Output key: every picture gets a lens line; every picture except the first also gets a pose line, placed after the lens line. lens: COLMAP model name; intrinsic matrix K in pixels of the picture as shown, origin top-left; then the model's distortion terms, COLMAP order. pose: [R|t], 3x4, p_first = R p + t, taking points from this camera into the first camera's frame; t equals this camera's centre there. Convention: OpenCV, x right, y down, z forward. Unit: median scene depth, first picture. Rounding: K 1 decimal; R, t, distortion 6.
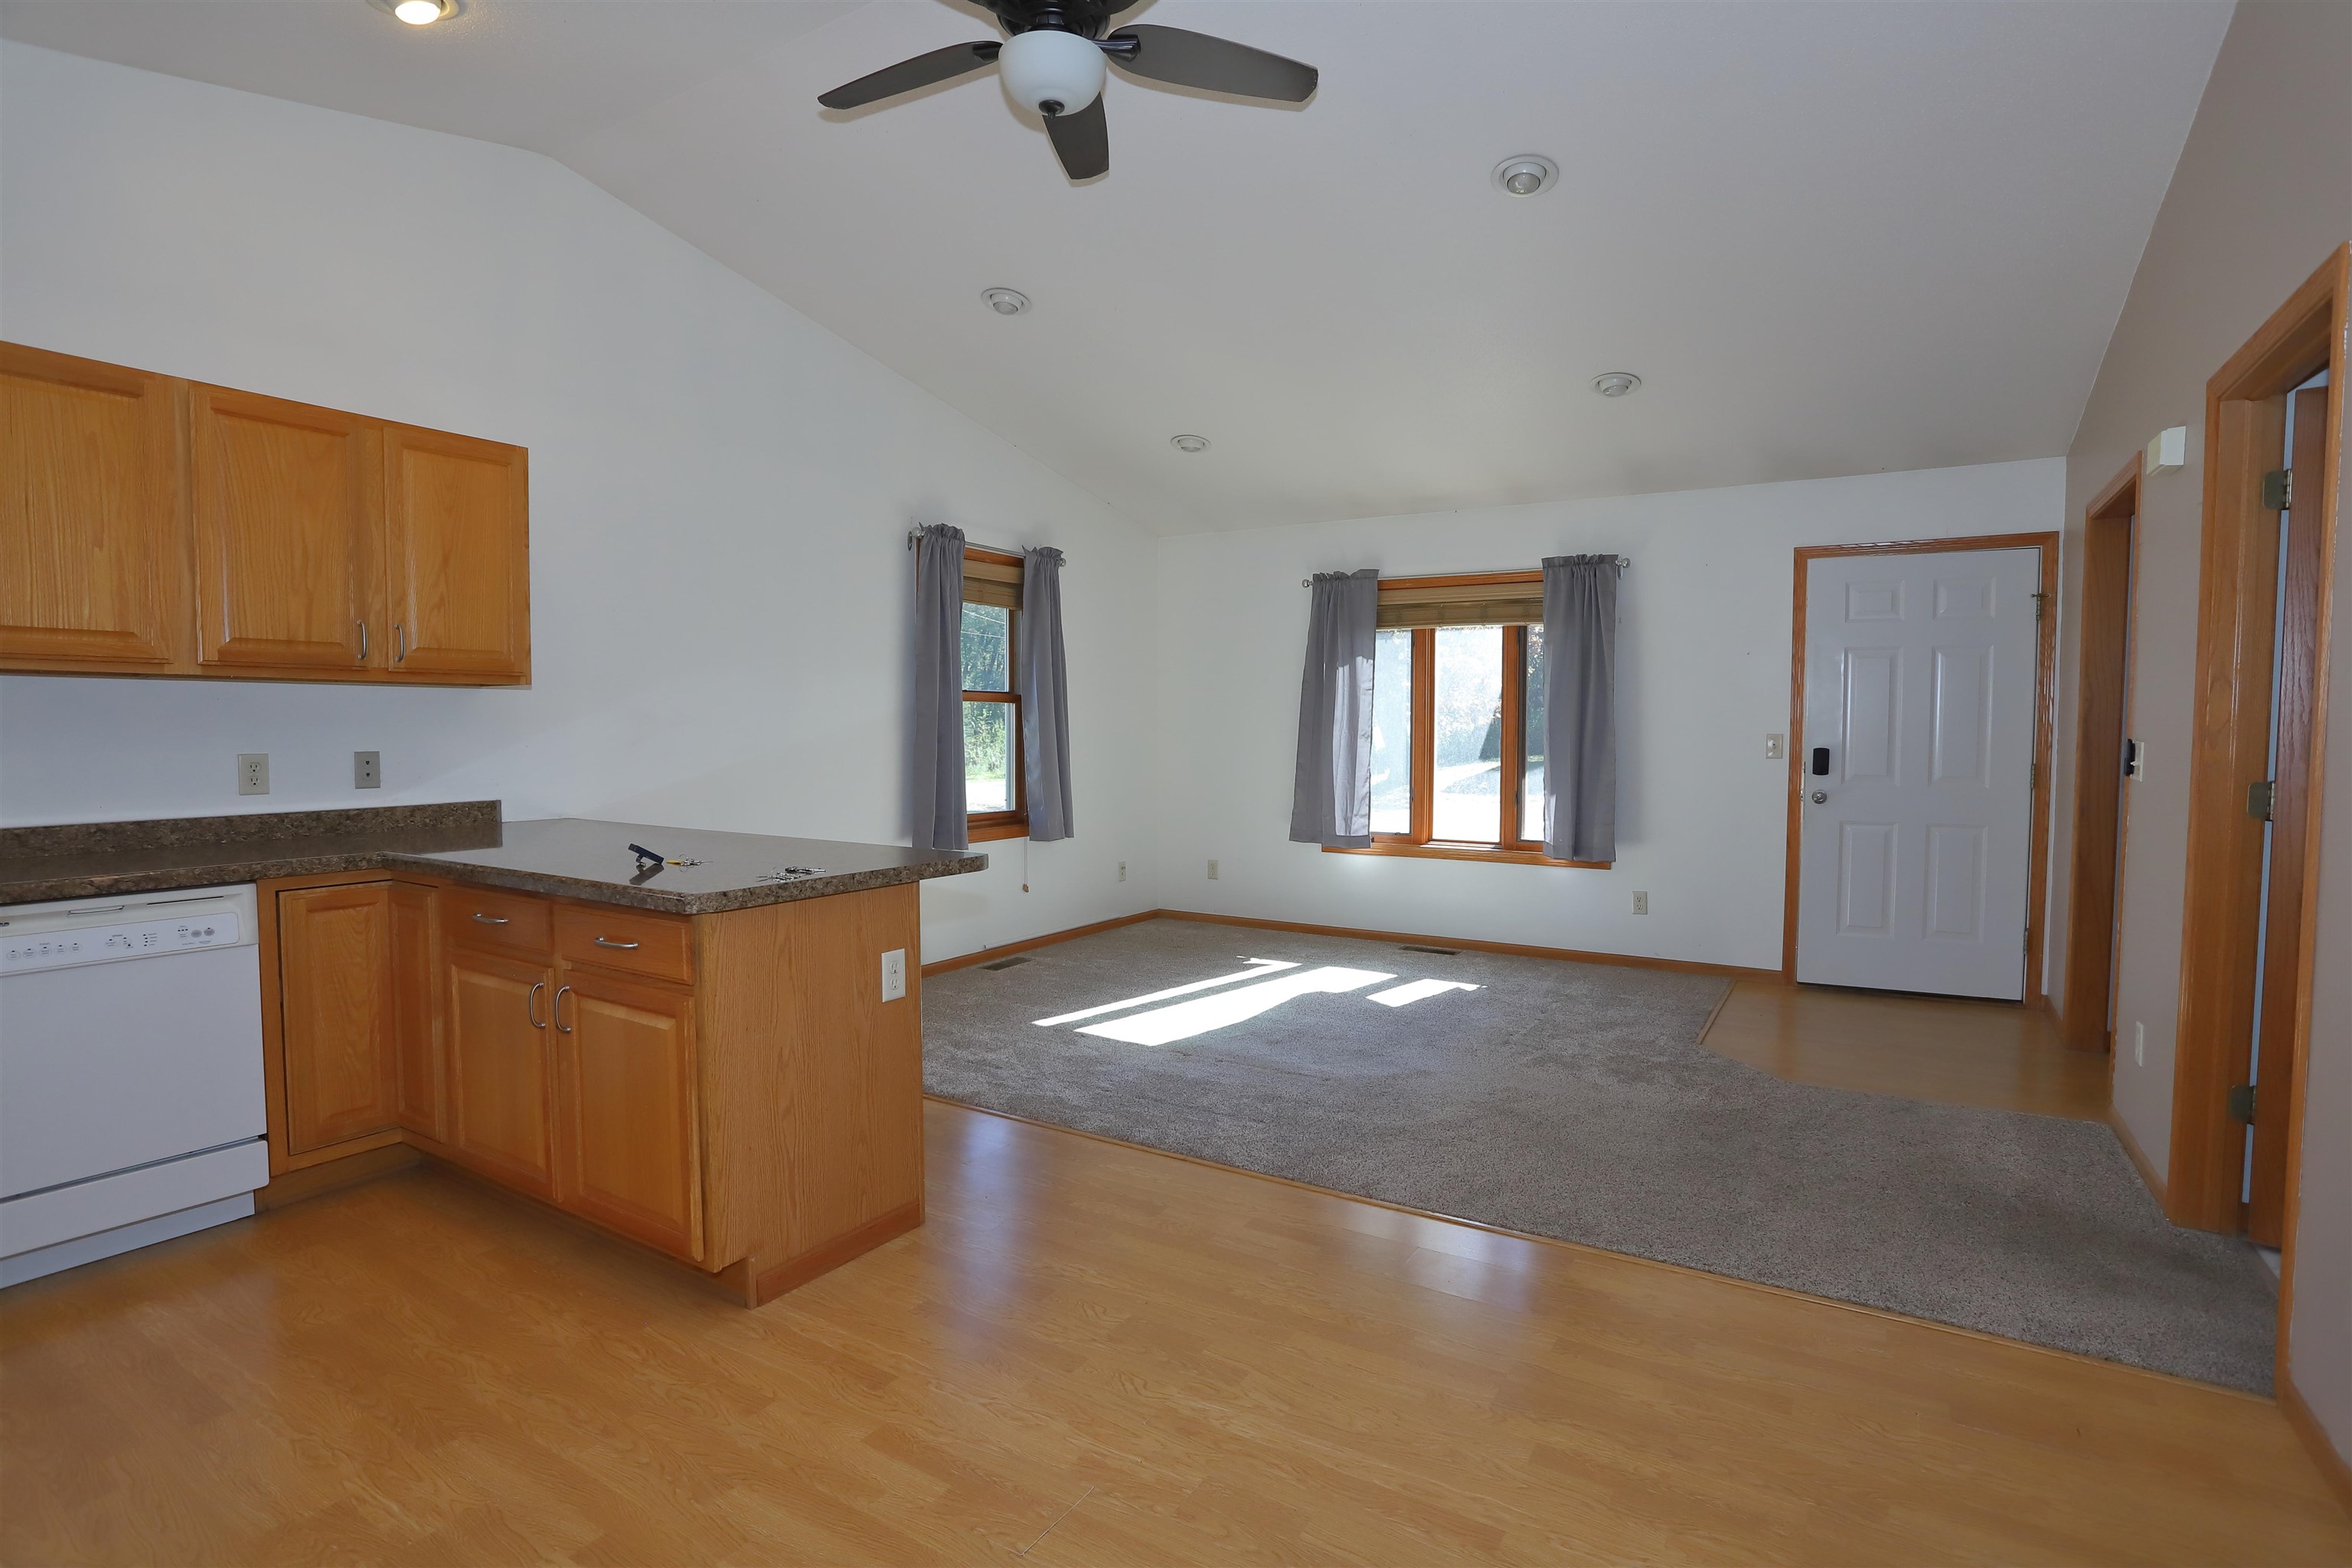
lens RADIAL K [[1146.5, 0, 1175.4], [0, 1146.5, 775.9], [0, 0, 1]] dist [-0.072838, 0.026925]
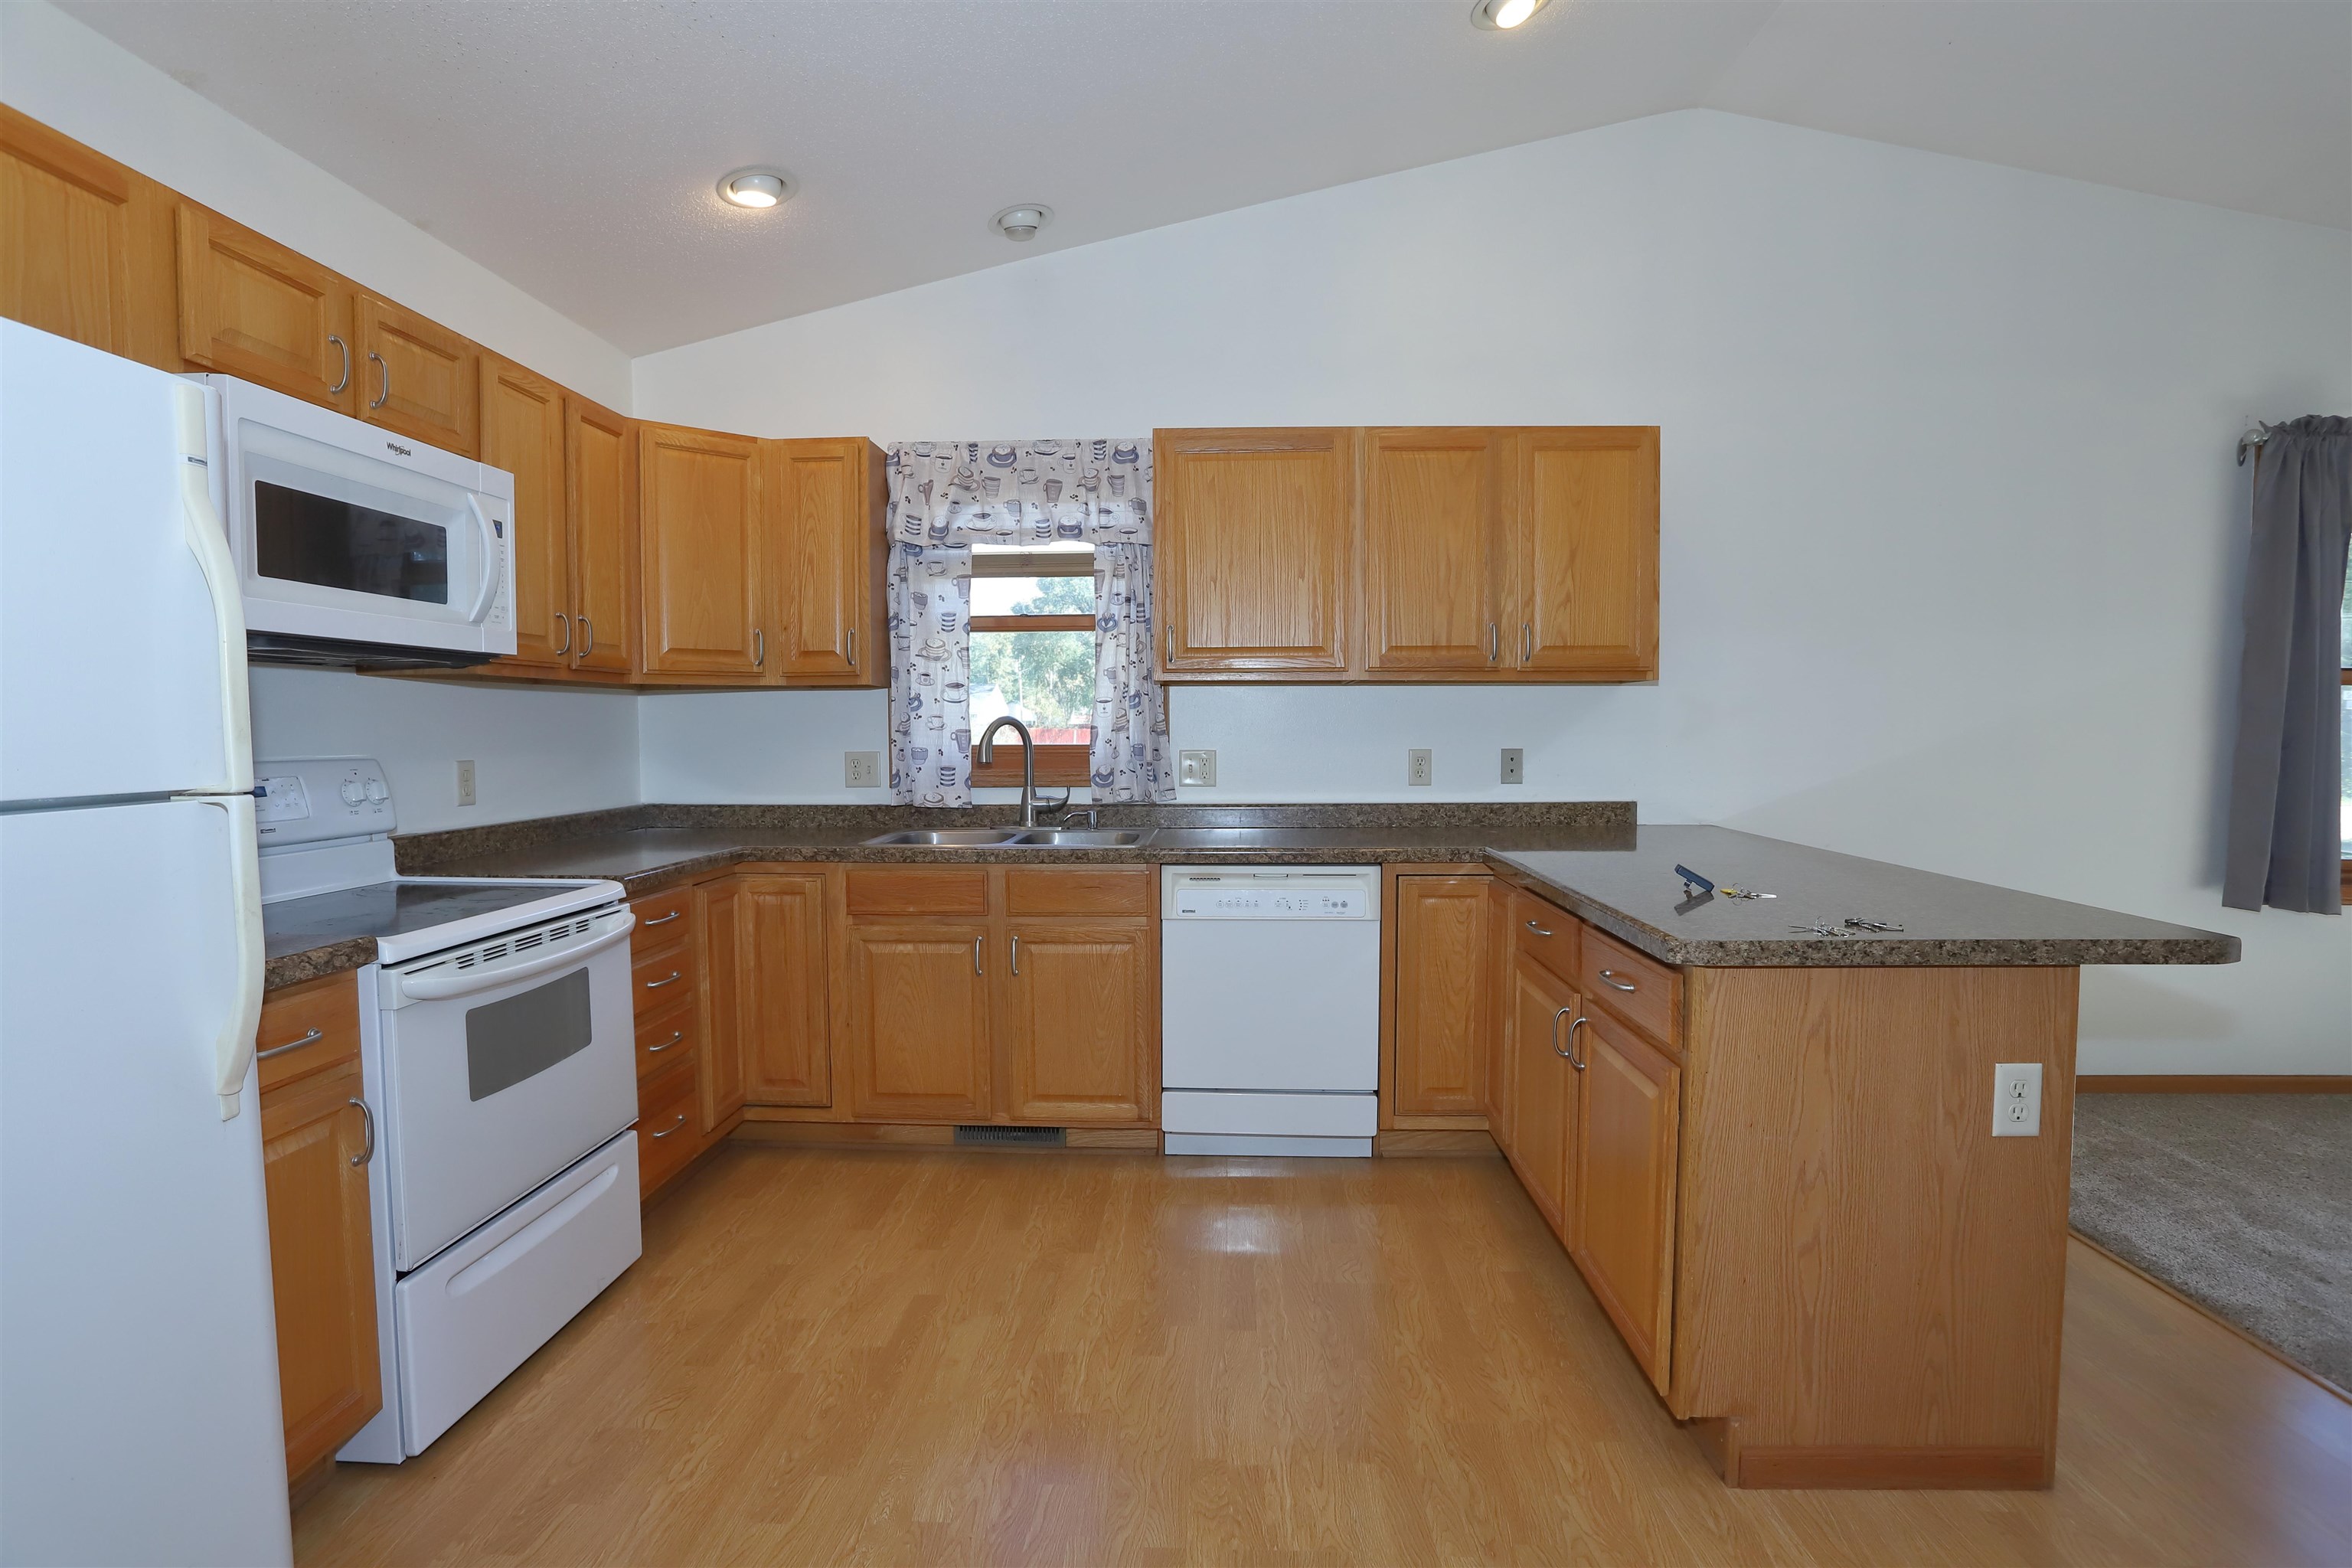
lens RADIAL K [[1146.5, 0, 1175.4], [0, 1146.5, 775.9], [0, 0, 1]] dist [-0.072838, 0.026925]
pose [[0.486077, 0.035023, -0.873214, 0.066359], [-0.032692, 0.999226, 0.021879, -0.011285], [0.873304, 0.017913, 0.486846, 0.241180]]
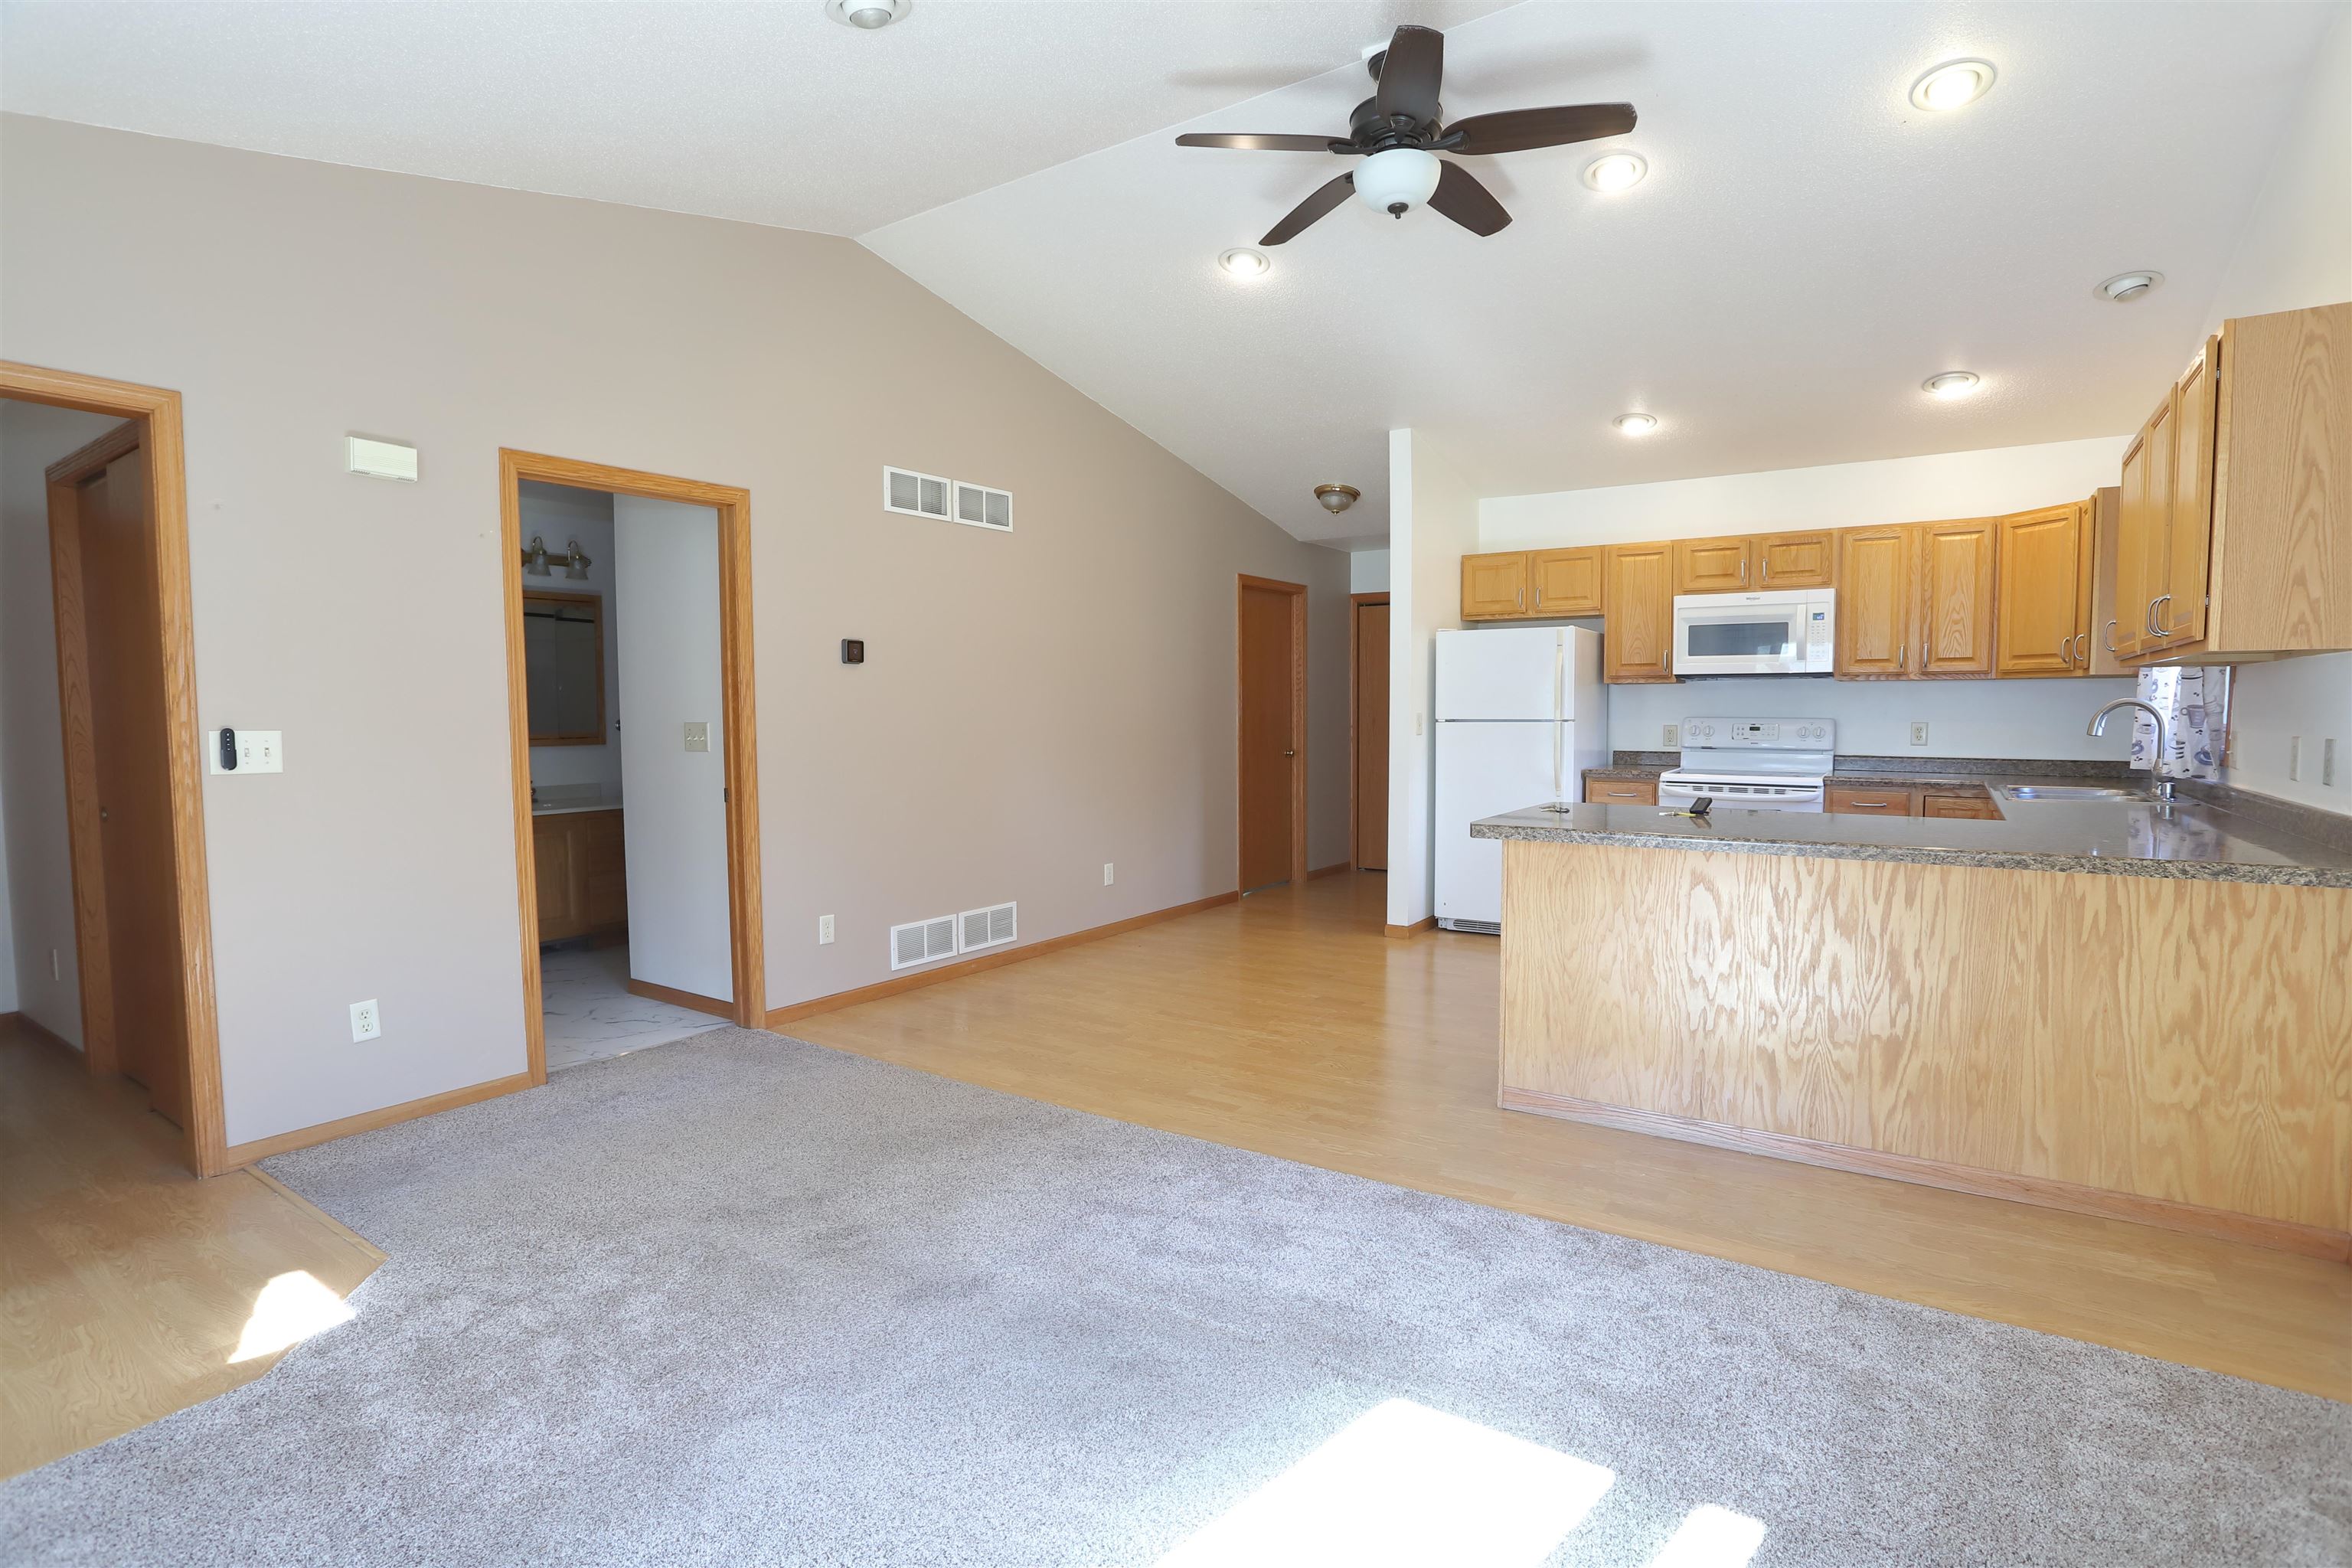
lens RADIAL K [[1146.5, 0, 1175.4], [0, 1146.5, 775.9], [0, 0, 1]] dist [-0.072838, 0.026925]
pose [[-0.999054, 0.000646, 0.043491, 0.086043], [0.005067, 0.994809, 0.101633, -0.104626], [-0.043199, 0.101757, -0.993871, 2.462713]]
